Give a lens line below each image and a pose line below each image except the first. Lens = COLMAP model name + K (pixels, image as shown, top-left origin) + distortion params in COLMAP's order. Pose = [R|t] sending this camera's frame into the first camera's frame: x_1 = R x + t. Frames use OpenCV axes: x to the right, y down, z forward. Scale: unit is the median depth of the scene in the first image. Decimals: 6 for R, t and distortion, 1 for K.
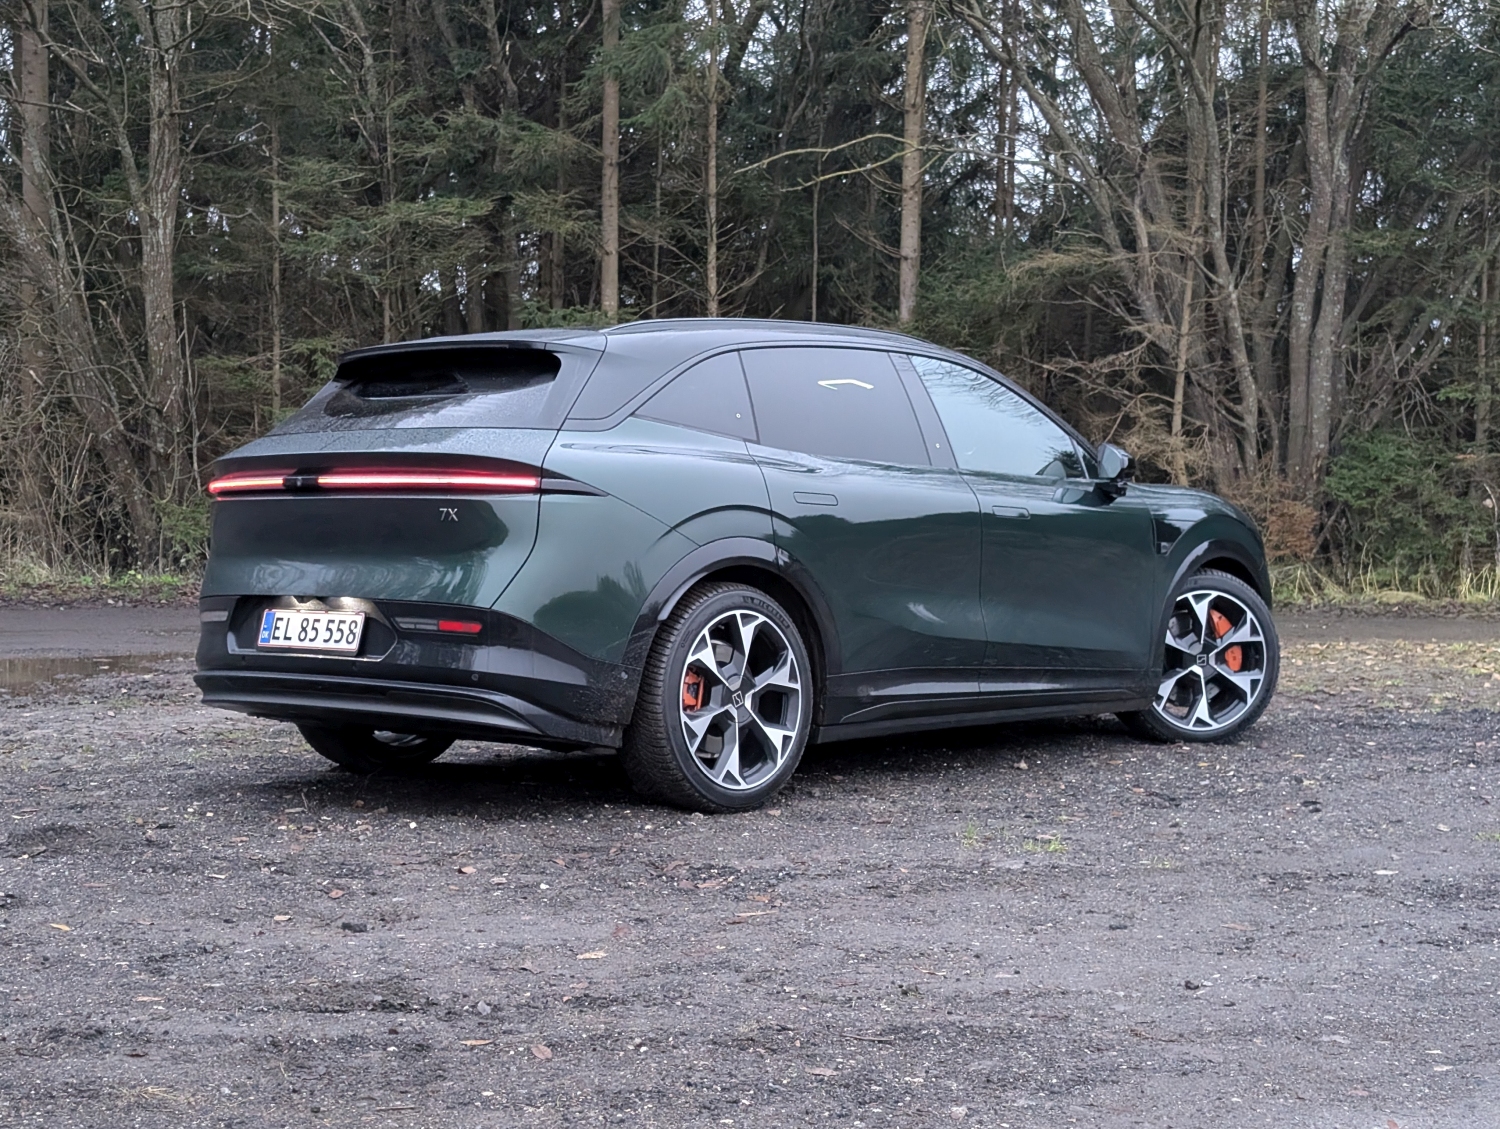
lens RADIAL K [[2444.3, 0, 744.7], [0, 2444.3, 559.9], [0, 0, 1]] dist [0.042973, 0.000000]
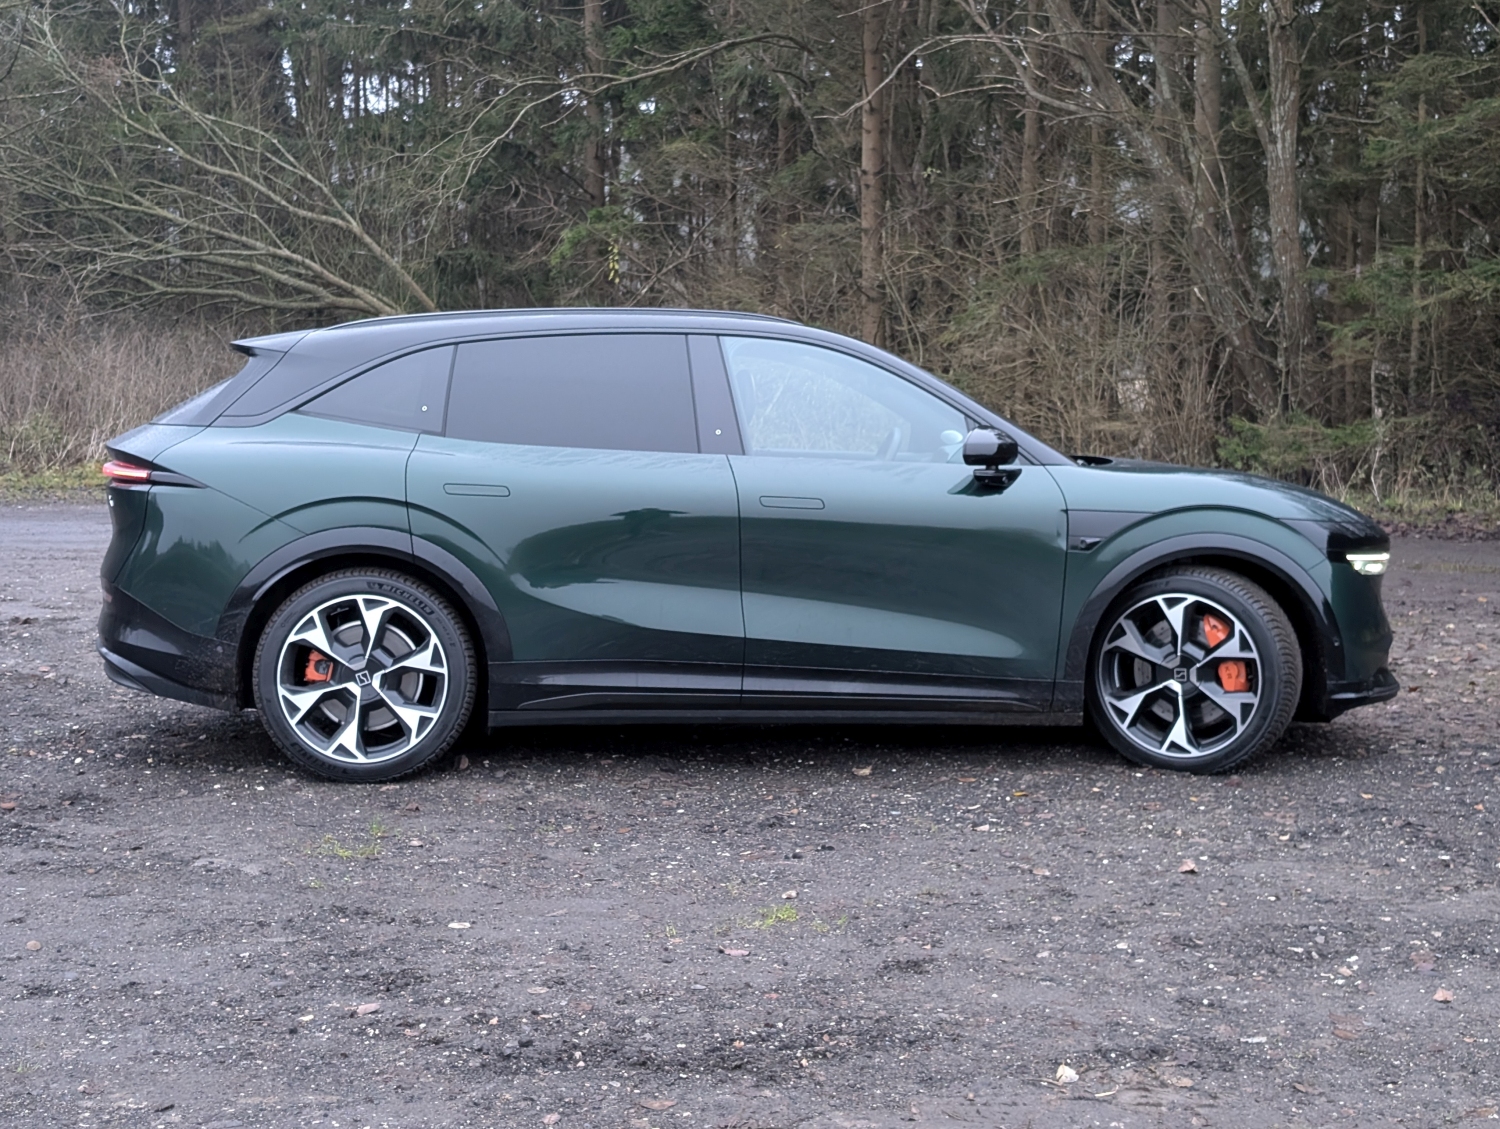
lens RADIAL K [[2444.3, 0, 750.9], [0, 2444.3, 563.3], [0, 0, 1]] dist [0.042973, 0.000000]
pose [[0.696291, 0.054815, -0.715663, 0.694729], [-0.014349, 0.997943, 0.062474, -0.049267], [0.717616, -0.033231, 0.695646, 0.303255]]
